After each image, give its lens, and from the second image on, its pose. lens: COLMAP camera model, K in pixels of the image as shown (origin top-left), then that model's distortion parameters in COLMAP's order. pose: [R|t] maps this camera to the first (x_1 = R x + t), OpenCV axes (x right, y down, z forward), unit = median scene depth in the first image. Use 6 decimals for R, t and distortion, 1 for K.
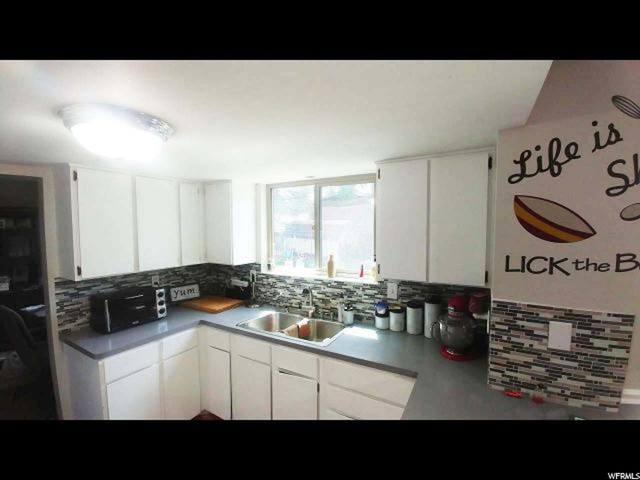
lens RADIAL K [[271.3, 0, 321.7], [0, 271.3, 241.9], [0, 0, 1]] dist [0.001467, -0.025169]
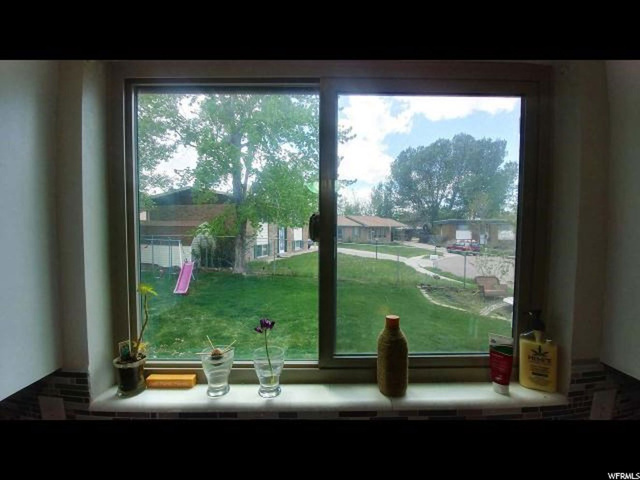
lens RADIAL K [[271.3, 0, 321.7], [0, 271.3, 241.9], [0, 0, 1]] dist [0.001467, -0.025169]
pose [[0.870978, -0.015533, 0.491077, -0.276442], [0.020111, 0.999790, -0.004044, -0.057802], [-0.490911, 0.013398, 0.871107, 1.220453]]
